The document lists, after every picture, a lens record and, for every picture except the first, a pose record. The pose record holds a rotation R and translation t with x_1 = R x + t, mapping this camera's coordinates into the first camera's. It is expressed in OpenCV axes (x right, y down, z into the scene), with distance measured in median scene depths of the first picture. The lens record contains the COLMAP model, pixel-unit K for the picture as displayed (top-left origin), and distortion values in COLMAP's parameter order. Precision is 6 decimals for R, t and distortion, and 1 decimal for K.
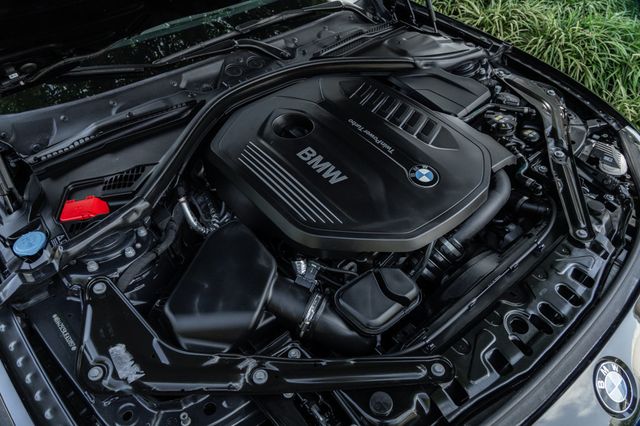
lens RADIAL K [[444.2, 0, 320.0], [0, 444.2, 213.0], [0, 0, 1]] dist [-0.015906, -0.002155]
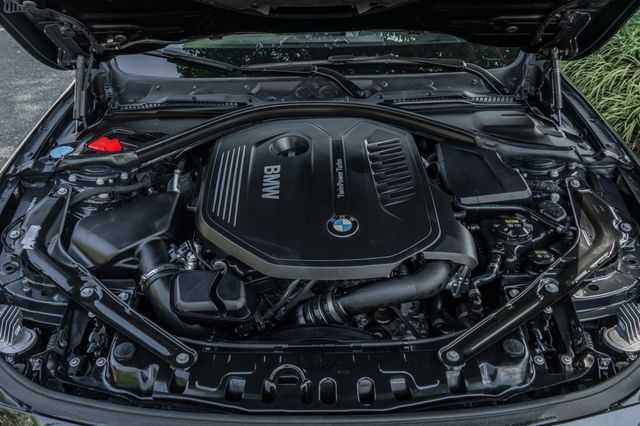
lens RADIAL K [[572.6, 0, 308.5], [0, 572.6, 213.3], [0, 0, 1]] dist [-0.008898, 0.001549]
pose [[0.765113, 0.357041, -0.535839, 0.801897], [-0.441594, 0.896604, -0.033115, -0.033369], [0.468611, 0.261960, 0.843671, -0.077119]]
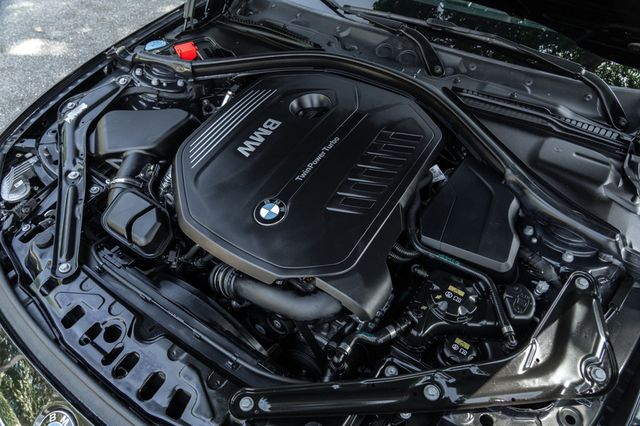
lens RADIAL K [[444.2, 0, 320.0], [0, 444.2, 213.0], [0, 0, 1]] dist [-0.015906, -0.002155]
pose [[0.283249, 0.711309, -0.643280, 0.815701], [-0.665996, 0.628529, 0.401747, -0.493831], [0.690087, 0.314627, 0.651759, 0.469841]]
